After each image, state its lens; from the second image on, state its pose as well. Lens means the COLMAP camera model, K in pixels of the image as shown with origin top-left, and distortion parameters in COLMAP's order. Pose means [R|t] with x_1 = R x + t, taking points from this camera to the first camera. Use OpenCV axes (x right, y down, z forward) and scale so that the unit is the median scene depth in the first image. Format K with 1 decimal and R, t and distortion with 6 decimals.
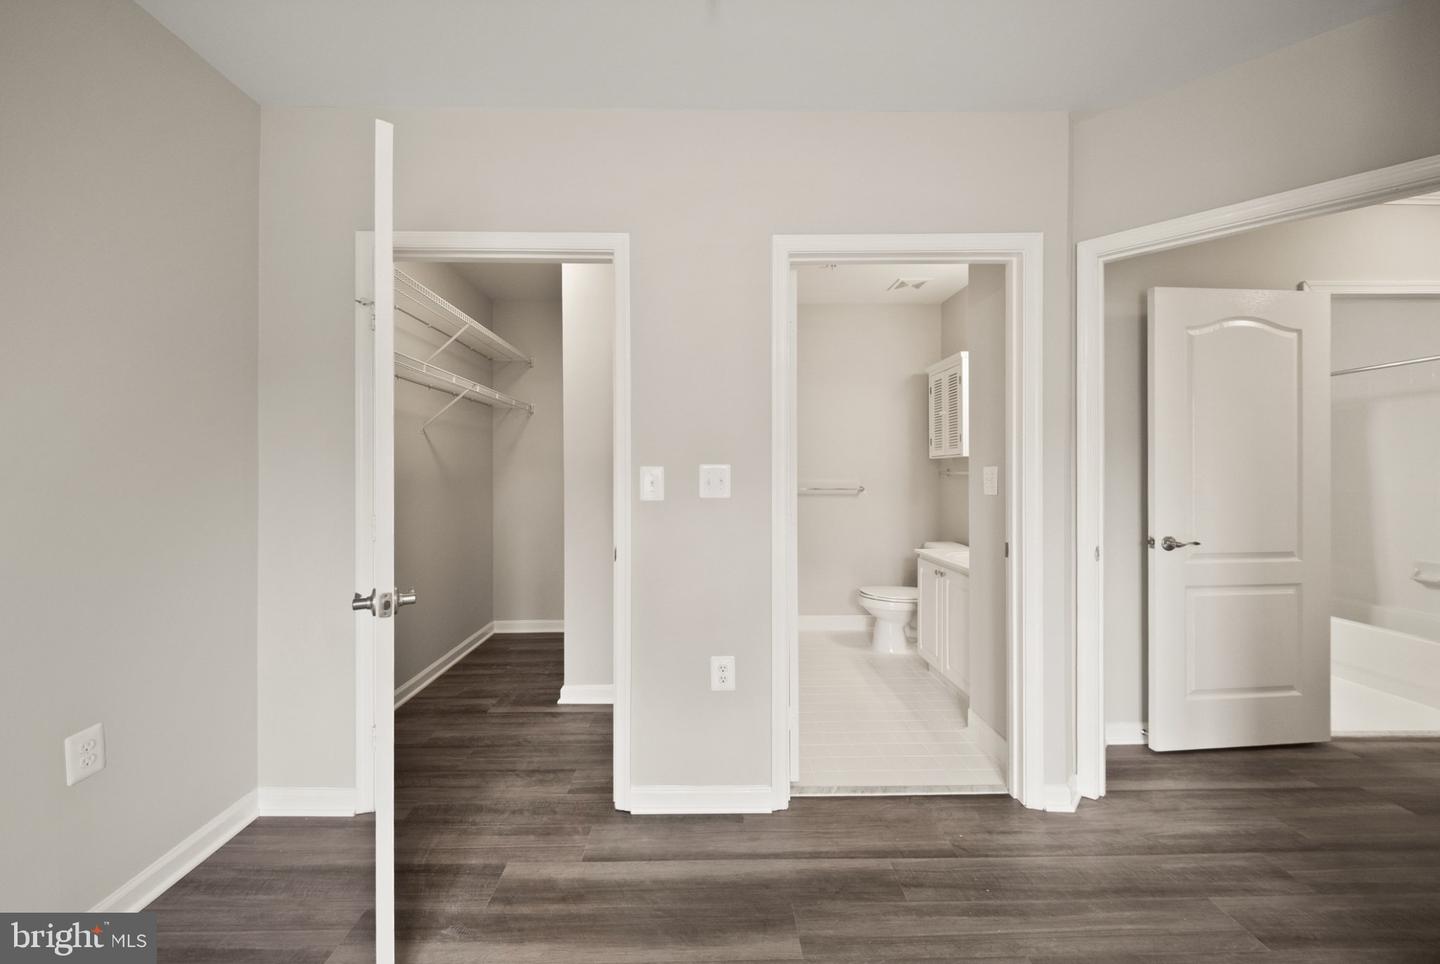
lens RADIAL K [[519.5, 0, 721.3], [0, 519.5, 472.1], [0, 0, 1]] dist [0.010677, -0.004214]
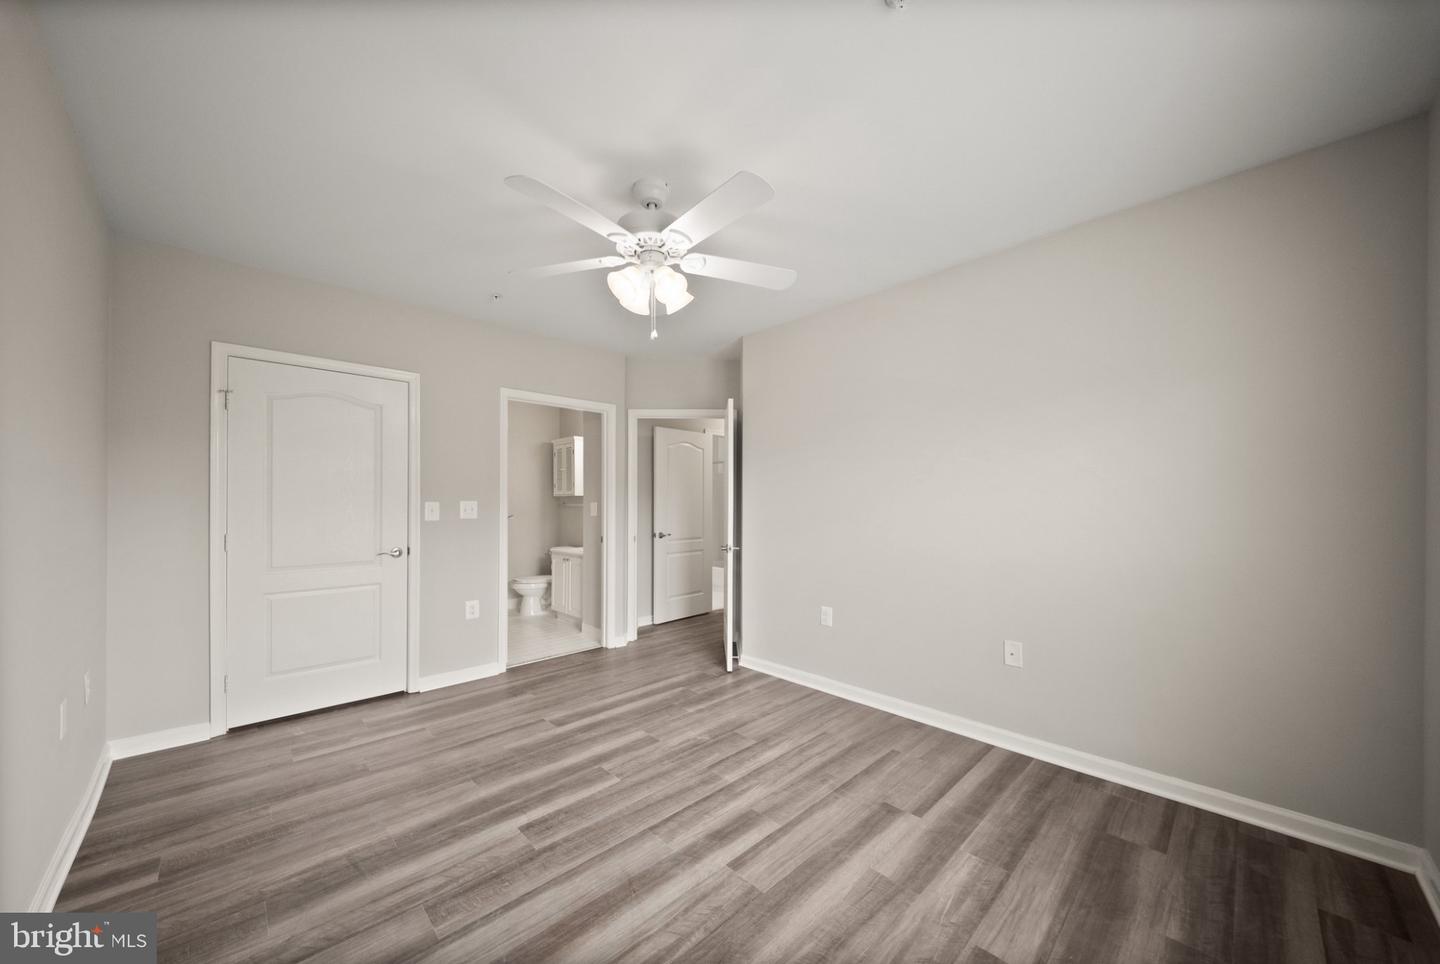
lens RADIAL K [[515.2, 0, 720.9], [0, 515.2, 507.3], [0, 0, 1]] dist [0.000277, -0.000007]
pose [[0.720914, -0.001926, 0.693022, -0.565653], [-0.005151, 0.999954, 0.008138, -0.011128], [-0.693006, -0.009437, 0.720870, -0.872378]]
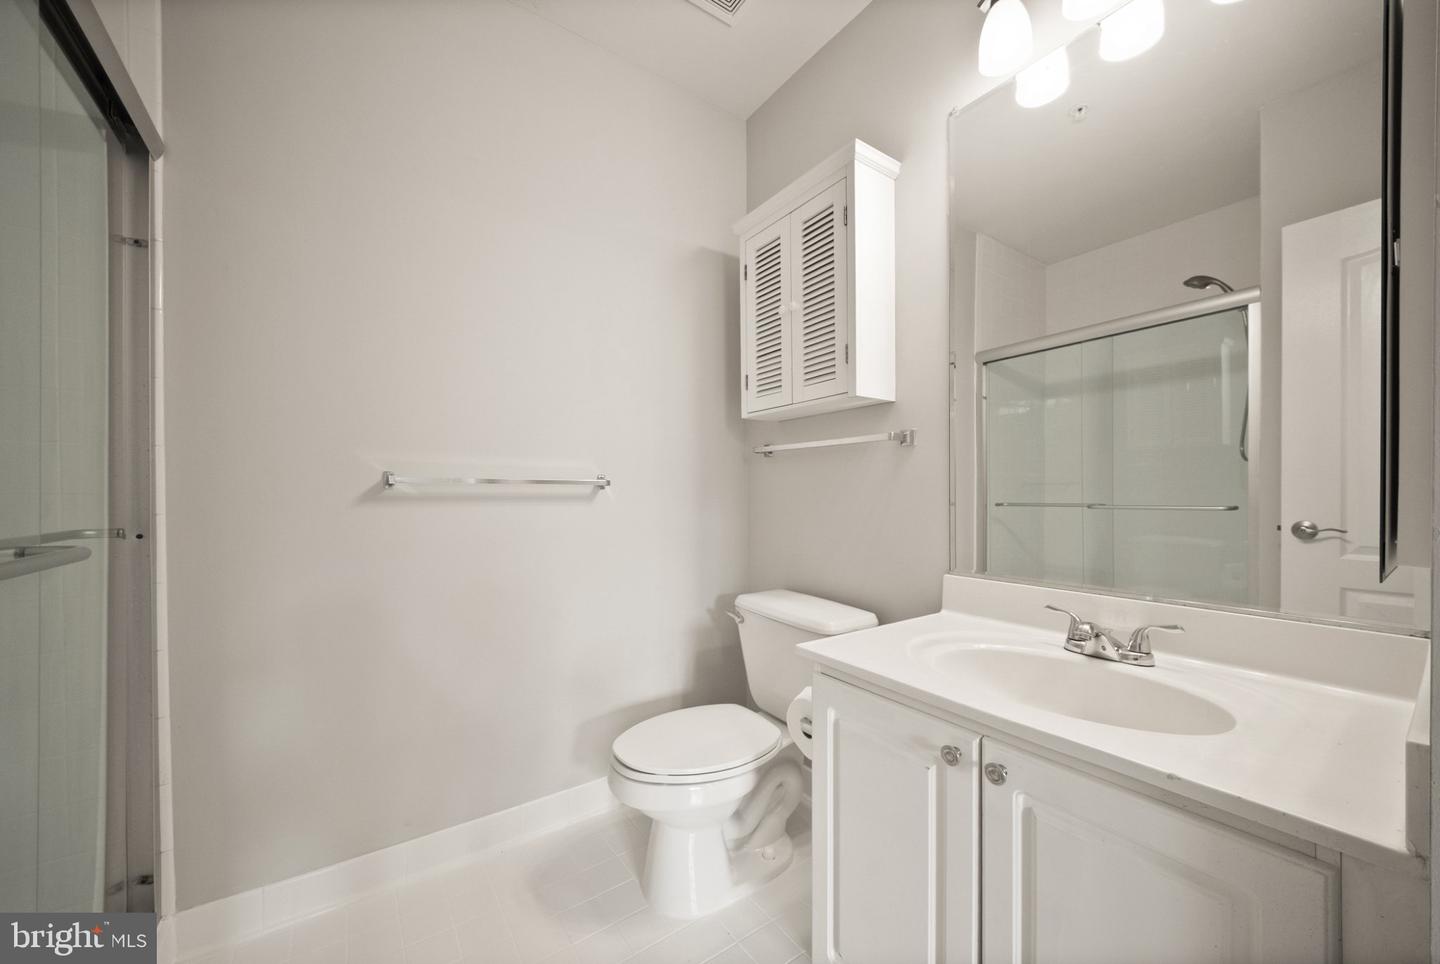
lens RADIAL K [[528.1, 0, 713.3], [0, 528.1, 488.1], [0, 0, 1]] dist [0.000645, -0.004453]
pose [[0.831494, -0.002105, 0.555529, 0.188008], [0.000498, 0.999995, 0.003044, 0.060706], [-0.555533, -0.002255, 0.831491, 1.027995]]
